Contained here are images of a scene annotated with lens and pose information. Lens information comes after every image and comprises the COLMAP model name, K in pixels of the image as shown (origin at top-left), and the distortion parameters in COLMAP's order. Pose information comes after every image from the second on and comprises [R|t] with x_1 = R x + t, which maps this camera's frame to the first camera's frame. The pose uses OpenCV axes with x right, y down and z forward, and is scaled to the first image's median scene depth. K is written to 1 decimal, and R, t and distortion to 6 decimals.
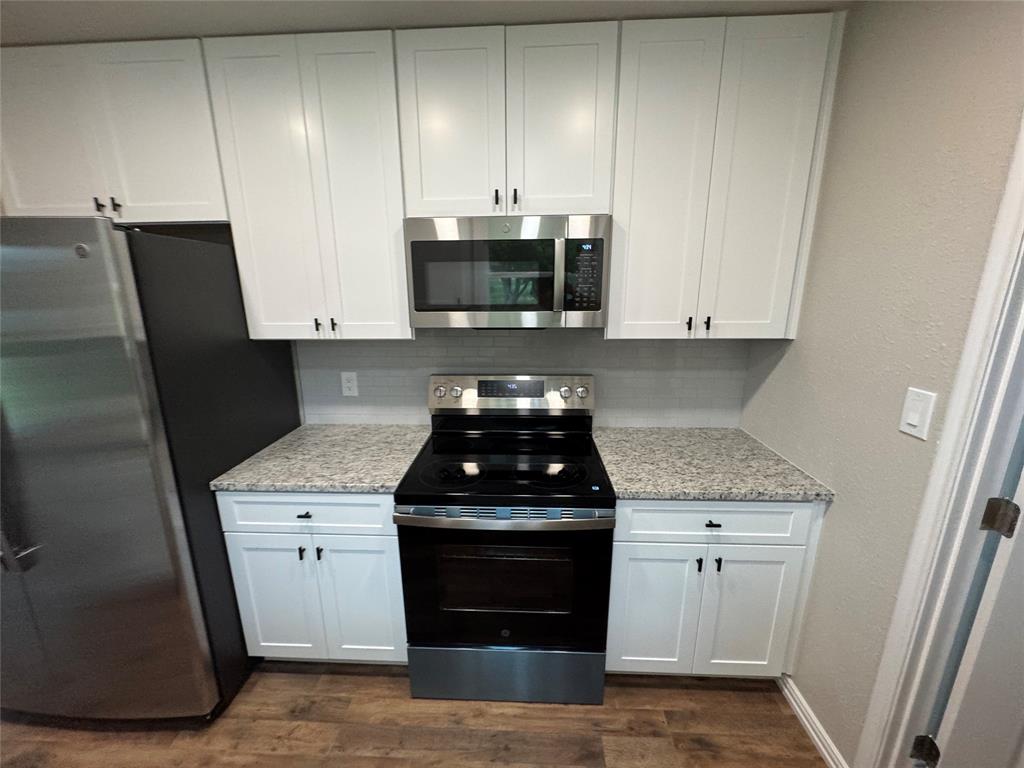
lens RADIAL K [[407.3, 0, 514.9], [0, 407.3, 385.7], [0, 0, 1]] dist [-0.000142, 0.000185]
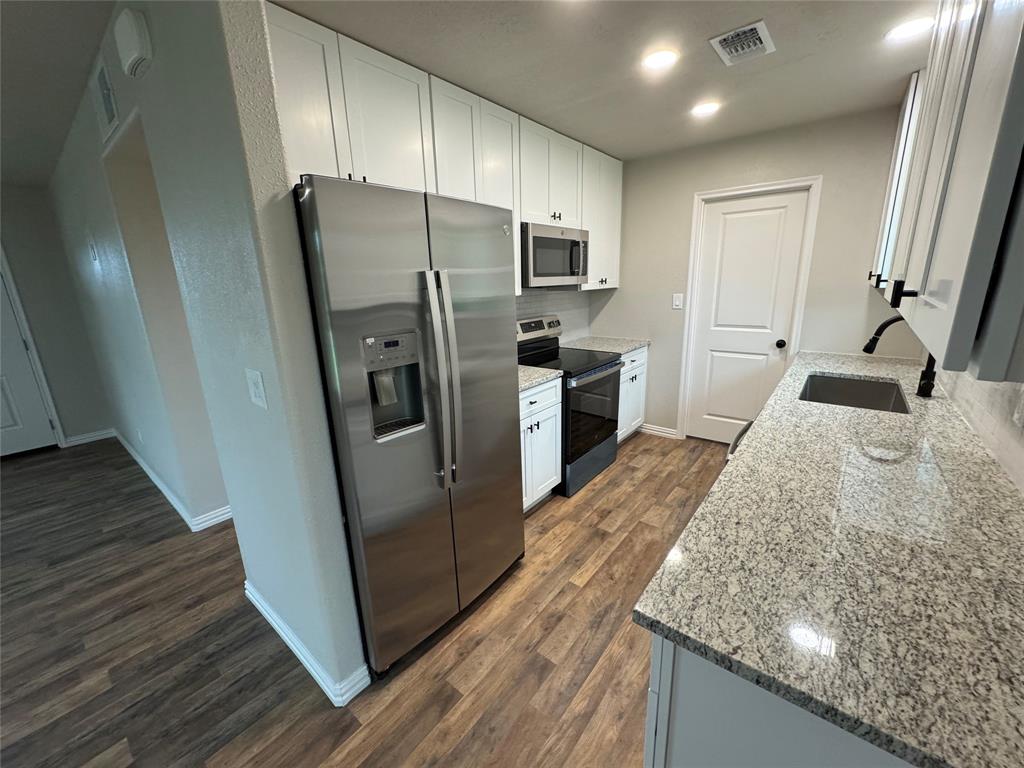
lens RADIAL K [[407.3, 0, 514.9], [0, 407.3, 385.7], [0, 0, 1]] dist [-0.000142, 0.000185]
pose [[0.588839, -0.215751, 0.778923, -1.745373], [0.219683, 0.970156, 0.102647, 0.070153], [-0.777823, 0.110674, 0.618662, 0.047688]]
